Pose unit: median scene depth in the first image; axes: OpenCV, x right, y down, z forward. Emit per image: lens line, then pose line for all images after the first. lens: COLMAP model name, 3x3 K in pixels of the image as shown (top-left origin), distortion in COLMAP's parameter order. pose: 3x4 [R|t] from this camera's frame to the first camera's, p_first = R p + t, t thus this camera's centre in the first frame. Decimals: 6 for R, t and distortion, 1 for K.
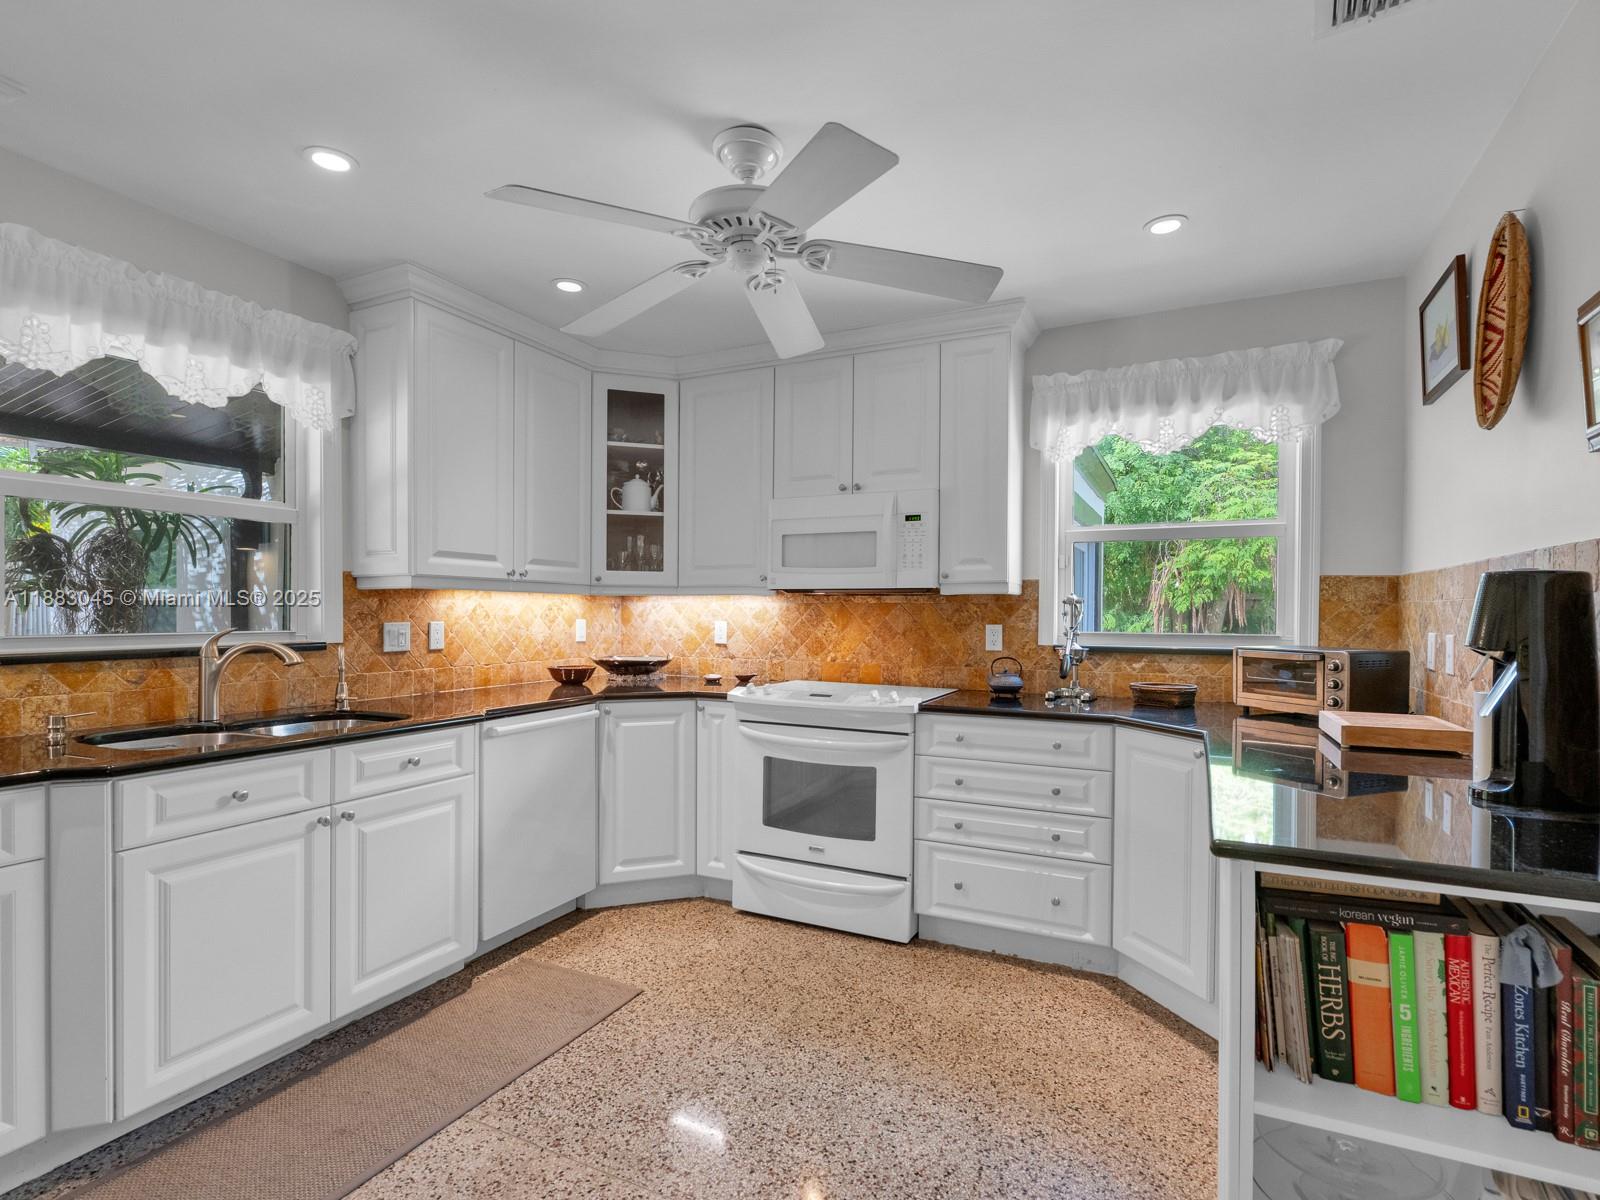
lens RADIAL K [[779.4, 0, 800.0], [0, 779.4, 600.0], [0, 0, 1]] dist [0.000502, 0.000239]
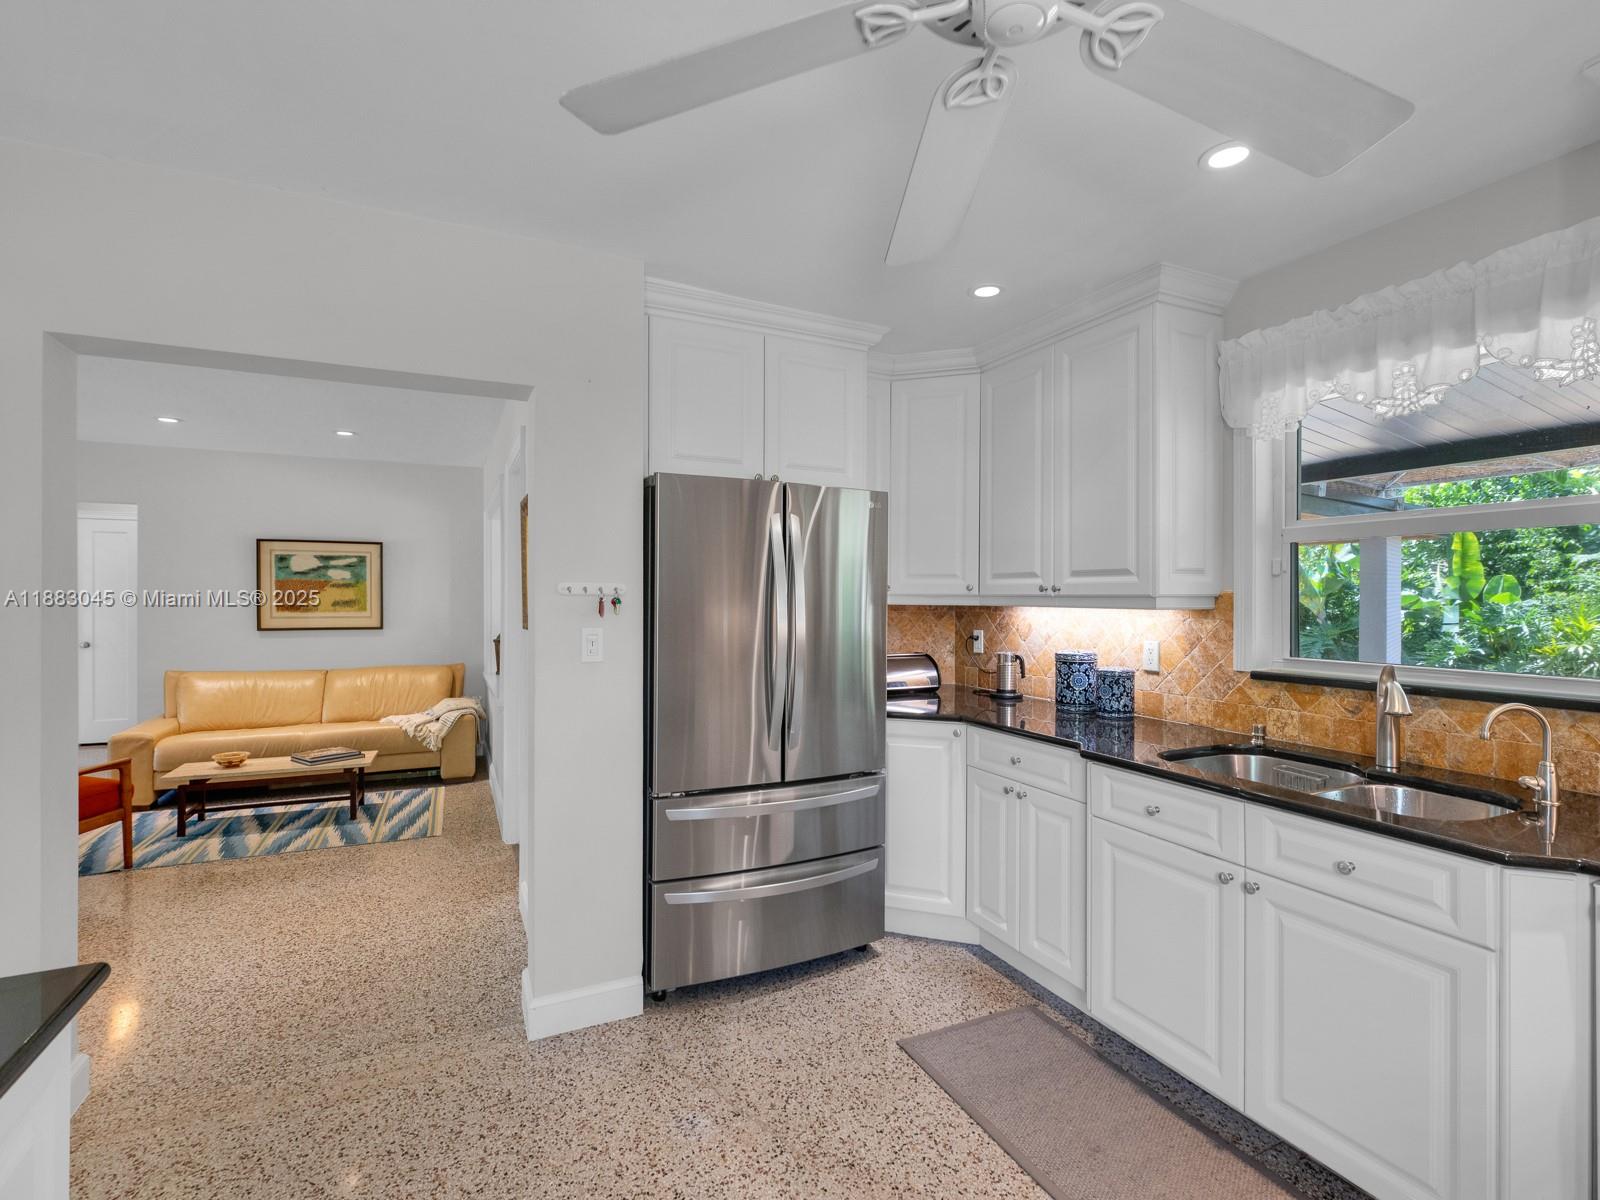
lens RADIAL K [[779.4, 0, 800.0], [0, 779.4, 600.0], [0, 0, 1]] dist [0.000502, 0.000239]
pose [[-0.627083, -0.006132, -0.778928, 0.410832], [0.002833, 0.999944, -0.010153, -0.032669], [0.778947, -0.008574, -0.627031, 1.180965]]
